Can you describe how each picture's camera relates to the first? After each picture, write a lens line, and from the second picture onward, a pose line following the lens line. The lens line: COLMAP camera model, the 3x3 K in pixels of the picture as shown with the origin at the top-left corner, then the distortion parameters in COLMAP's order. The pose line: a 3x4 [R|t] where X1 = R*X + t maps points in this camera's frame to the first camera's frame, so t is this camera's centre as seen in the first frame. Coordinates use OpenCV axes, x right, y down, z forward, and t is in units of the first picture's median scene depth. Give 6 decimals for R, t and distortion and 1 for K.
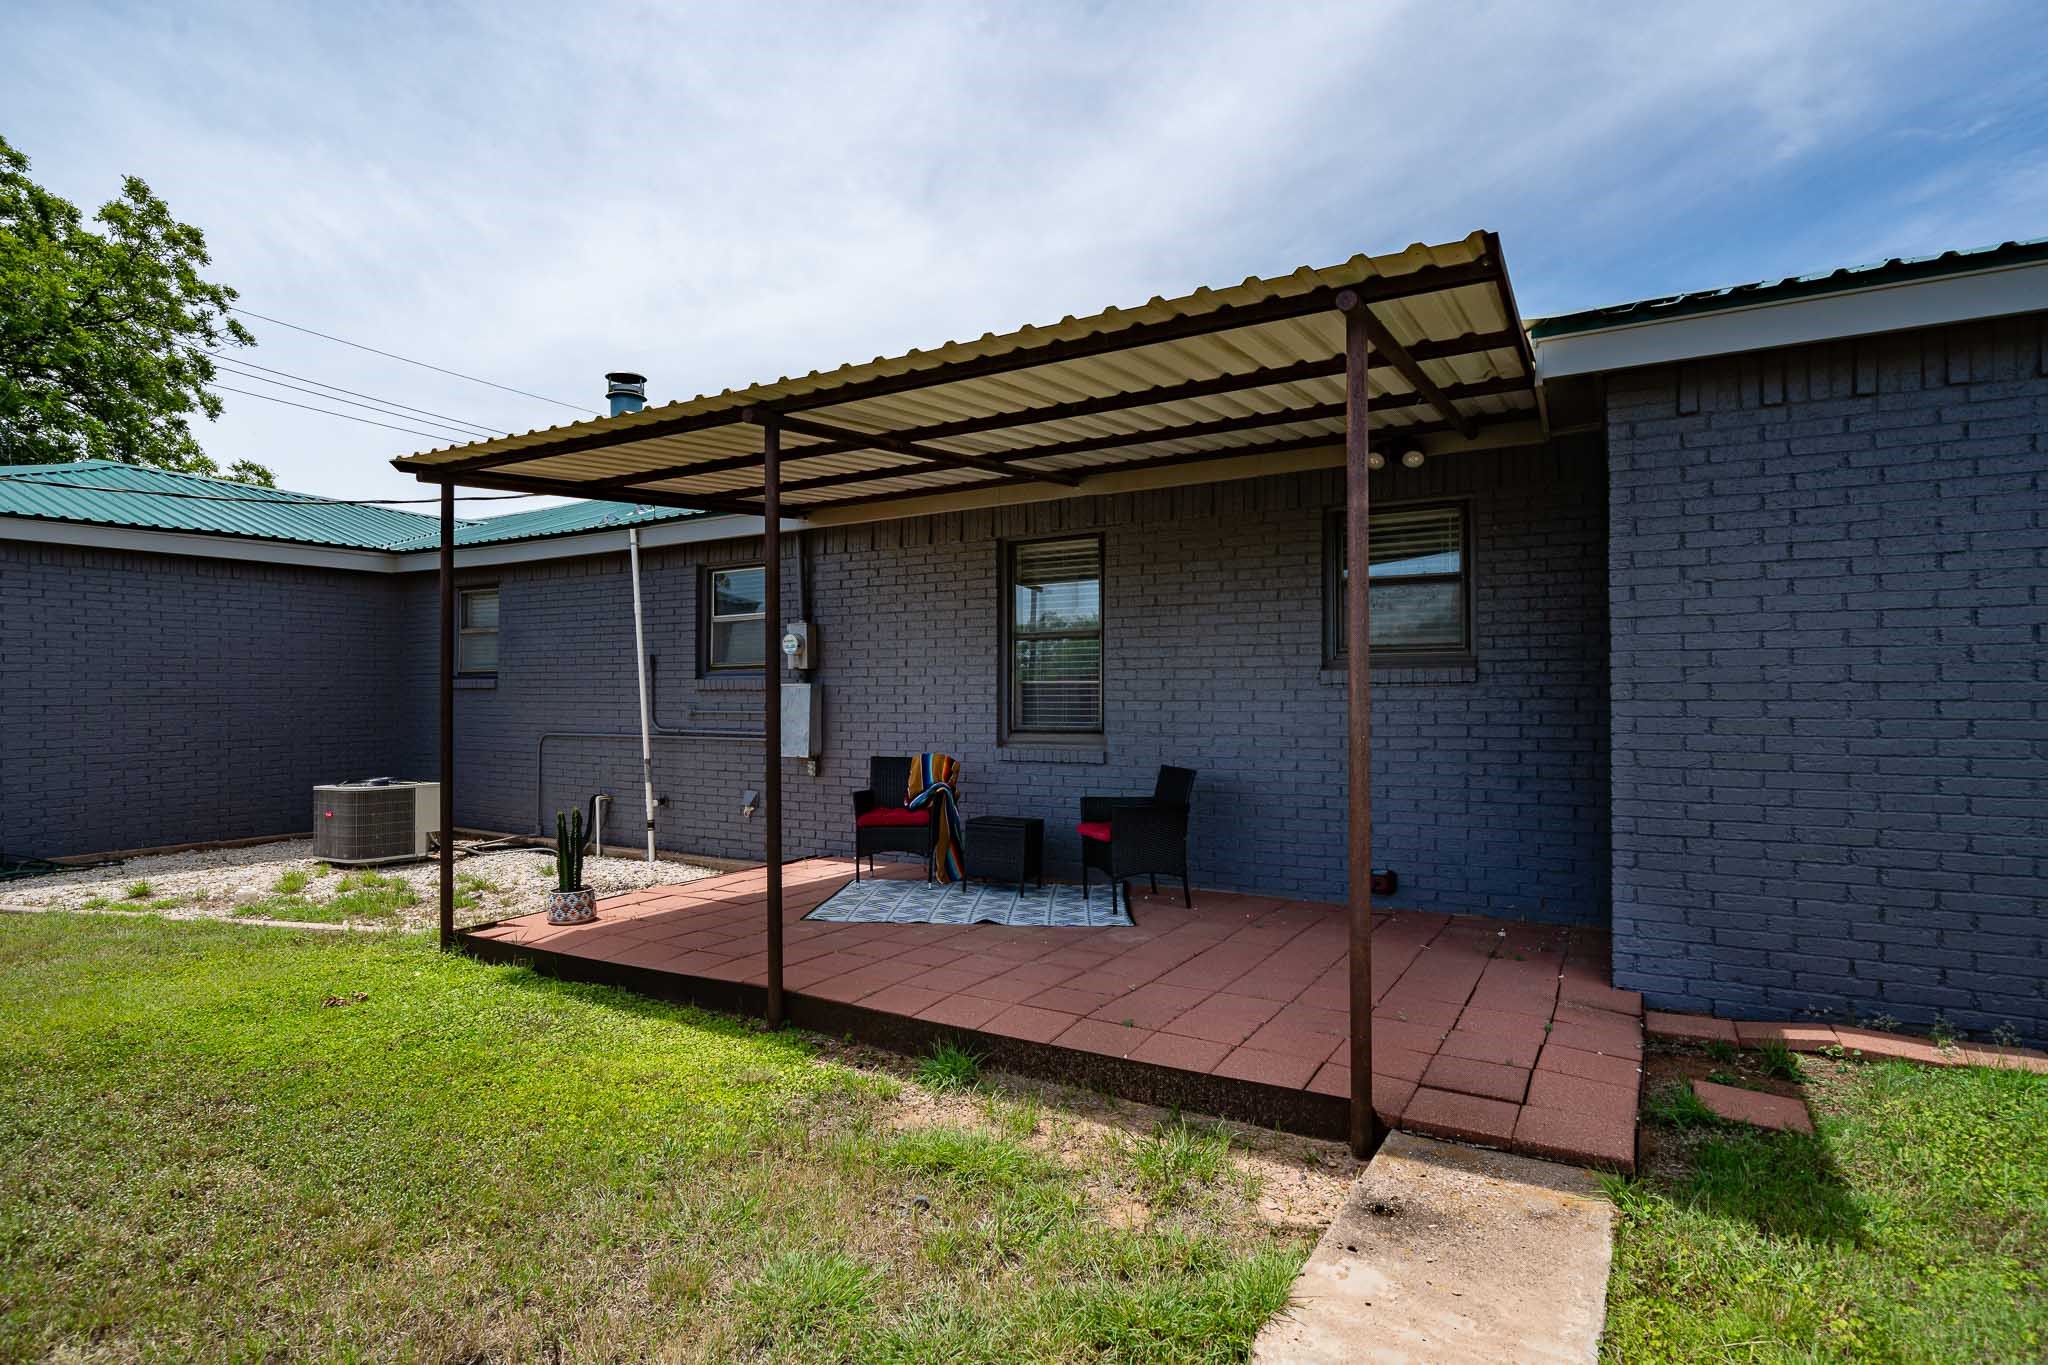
lens RADIAL K [[1030.3, 0, 1024.7], [0, 1030.3, 688.9], [0, 0, 1]] dist [-0.002990, -0.002482]
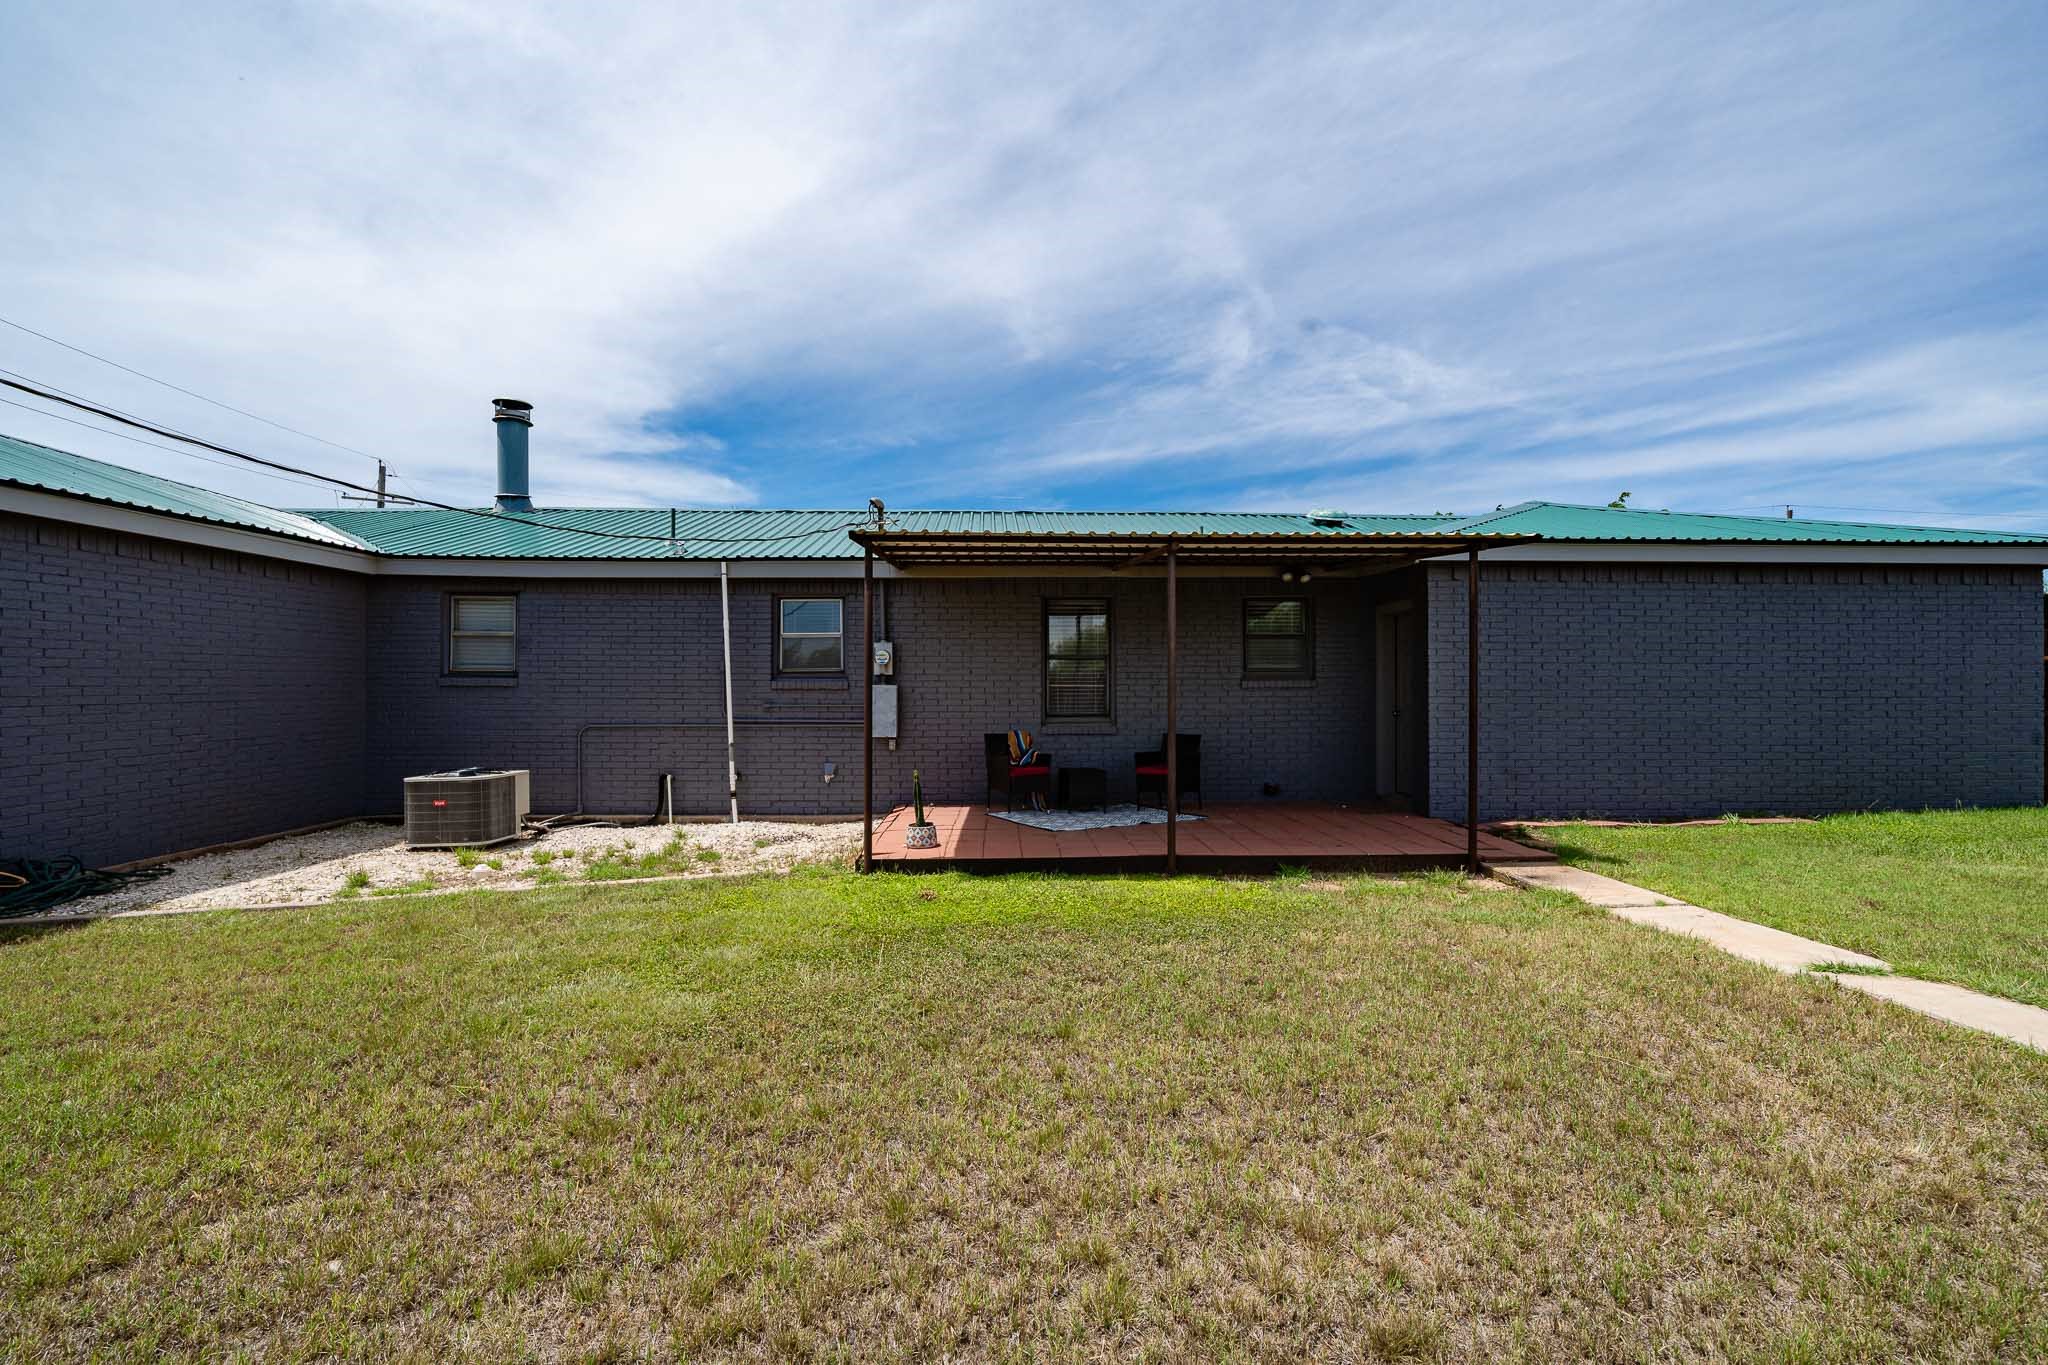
lens RADIAL K [[801.6, 0, 1021.7], [0, 801.6, 686.9], [0, 0, 1]] dist [-0.008045, 0.000074]
pose [[0.850400, 0.004730, 0.526116, -0.610121], [-0.005365, 0.999986, -0.000319, -0.003342], [-0.526110, -0.002552, 0.850413, -0.036133]]
